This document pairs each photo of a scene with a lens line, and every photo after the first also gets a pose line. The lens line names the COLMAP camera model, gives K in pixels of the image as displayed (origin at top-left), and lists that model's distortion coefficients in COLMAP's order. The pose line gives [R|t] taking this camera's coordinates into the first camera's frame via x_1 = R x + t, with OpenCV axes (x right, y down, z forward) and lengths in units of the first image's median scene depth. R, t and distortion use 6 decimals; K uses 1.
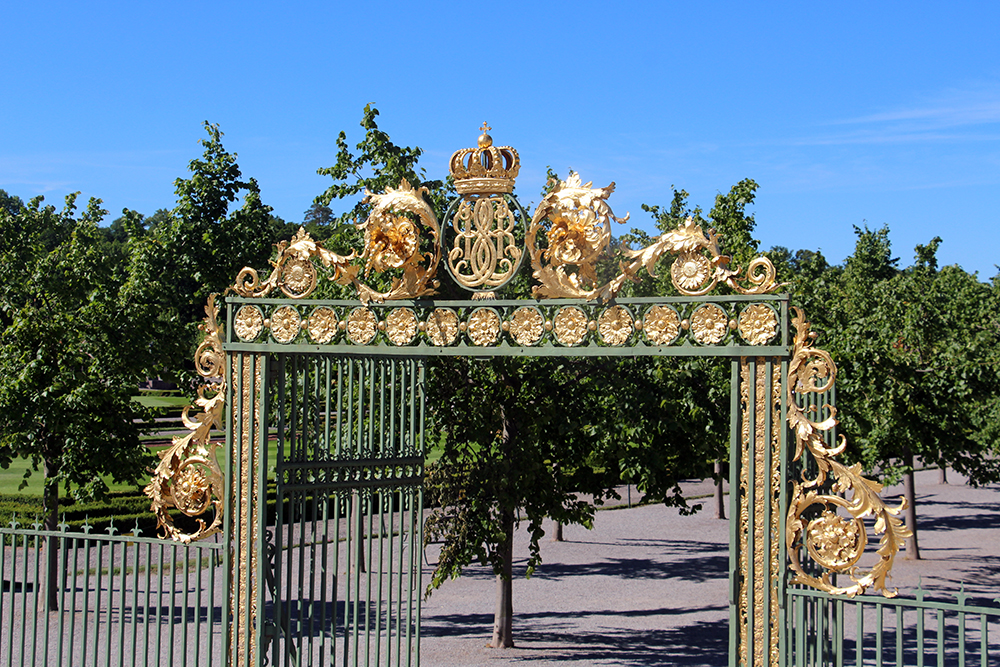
lens RADIAL K [[2058.8, 0, 525.8], [0, 2058.8, 332.0], [0, 0, 1]] dist [0.080502, 2.557109]
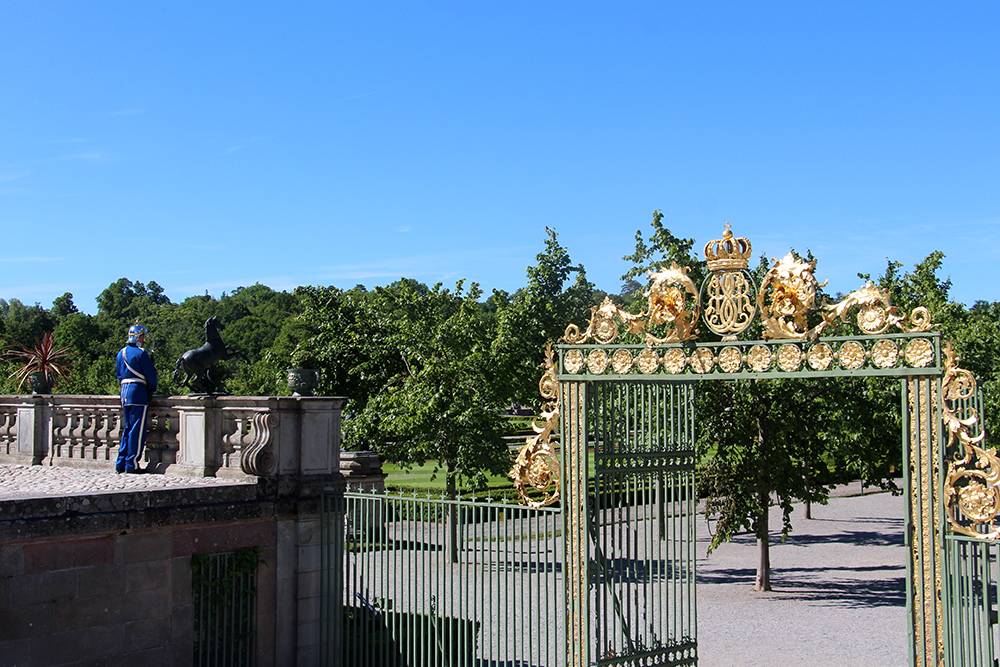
lens RADIAL K [[2058.8, 0, 525.8], [0, 2058.8, 332.0], [0, 0, 1]] dist [0.080502, 2.557109]
pose [[0.982646, -0.028834, -0.183238, 0.106675], [0.022356, 0.999053, -0.037324, 0.029435], [0.184141, 0.032580, 0.982360, -0.479479]]
